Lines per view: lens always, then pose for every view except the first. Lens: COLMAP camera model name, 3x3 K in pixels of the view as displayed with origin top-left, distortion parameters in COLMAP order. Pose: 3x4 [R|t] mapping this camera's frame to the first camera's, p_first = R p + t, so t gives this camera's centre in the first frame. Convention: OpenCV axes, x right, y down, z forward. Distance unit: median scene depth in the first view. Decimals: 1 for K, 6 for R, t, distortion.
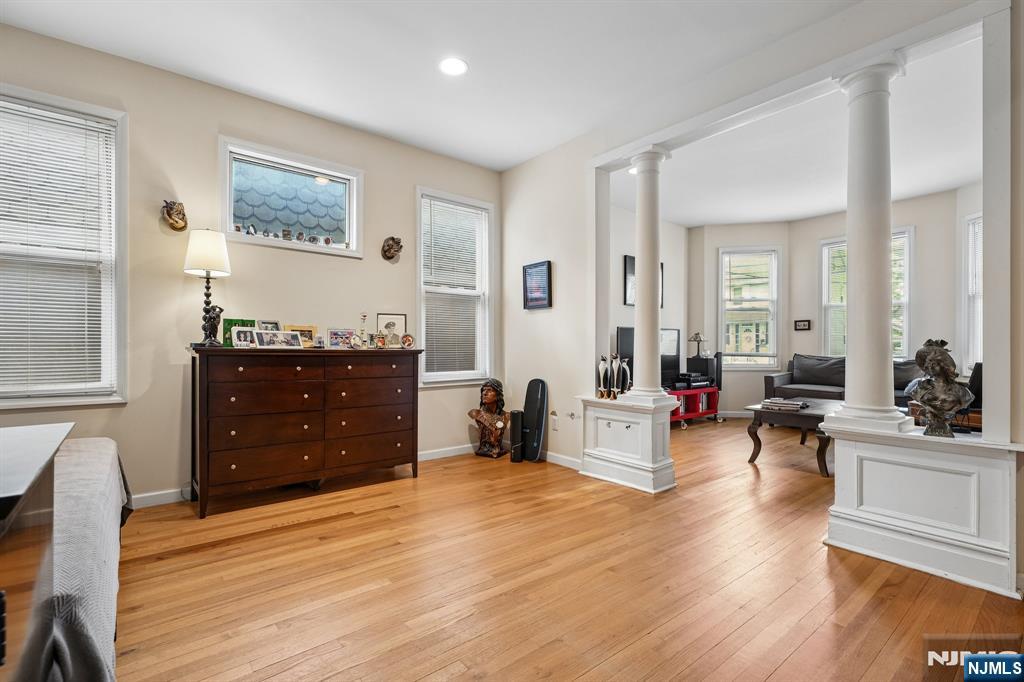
lens RADIAL K [[466.1, 0, 508.8], [0, 466.1, 344.7], [0, 0, 1]] dist [-0.001368, 0.000387]
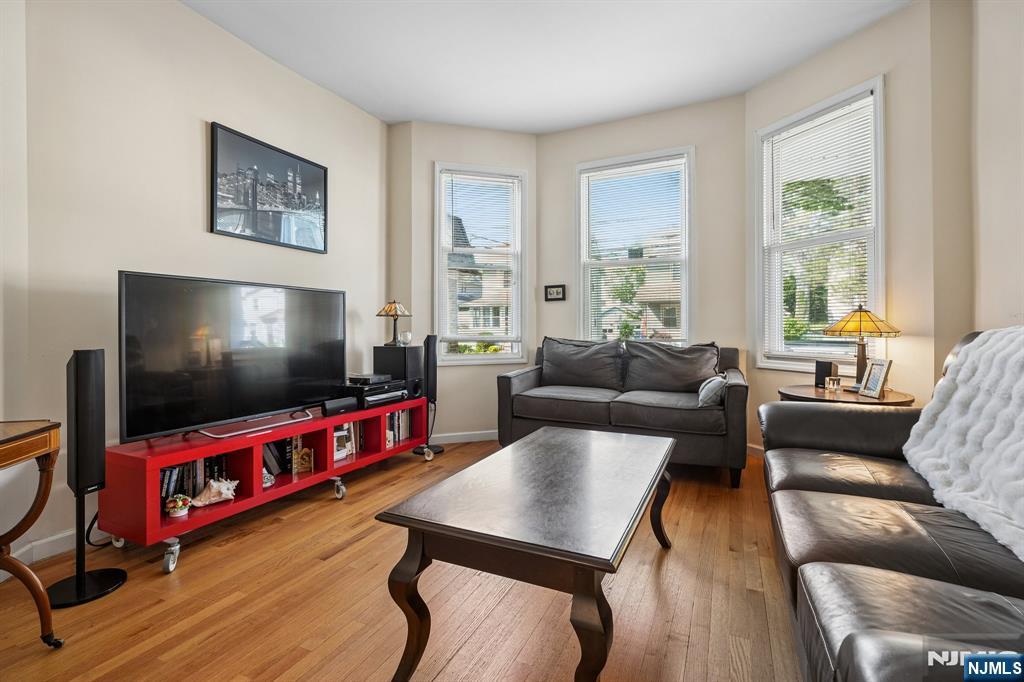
lens RADIAL K [[466.1, 0, 508.8], [0, 466.1, 344.7], [0, 0, 1]] dist [-0.001368, 0.000387]
pose [[0.904457, -0.019073, 0.426139, 0.497040], [0.004822, 0.999393, 0.034496, 0.013095], [-0.426538, -0.029145, 0.904000, 0.741149]]
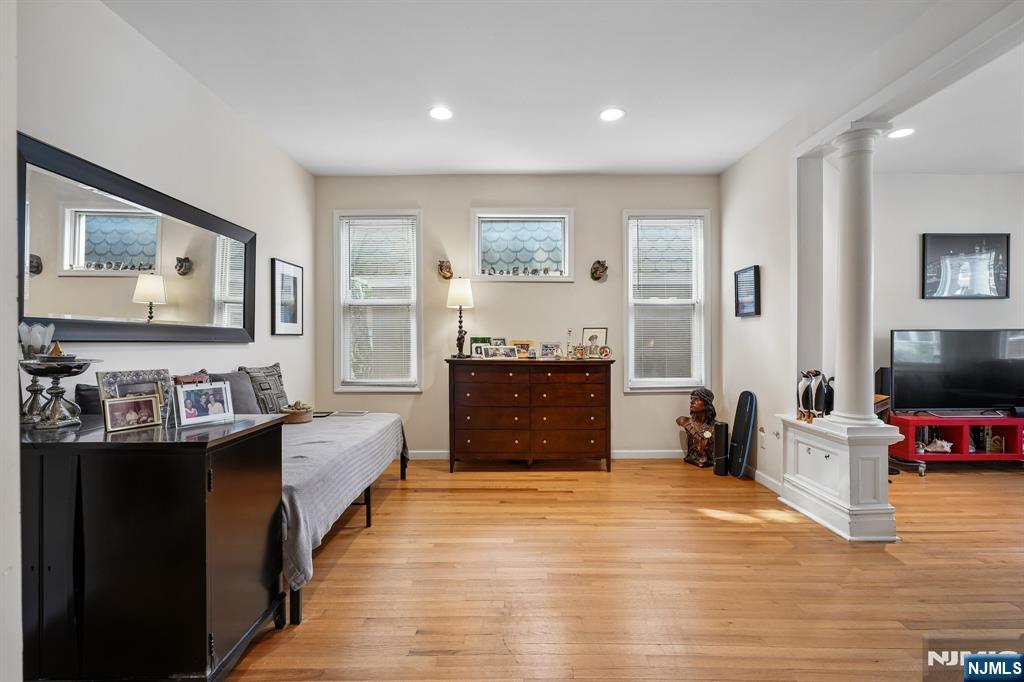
lens RADIAL K [[457.7, 0, 512.0], [0, 457.7, 341.0], [0, 0, 1]] dist [-0.001653, 0.000537]
pose [[0.780547, -0.001812, -0.625094, 0.301576], [0.009323, 0.999918, 0.008744, -0.045653], [0.625027, -0.012653, 0.780500, -0.019700]]
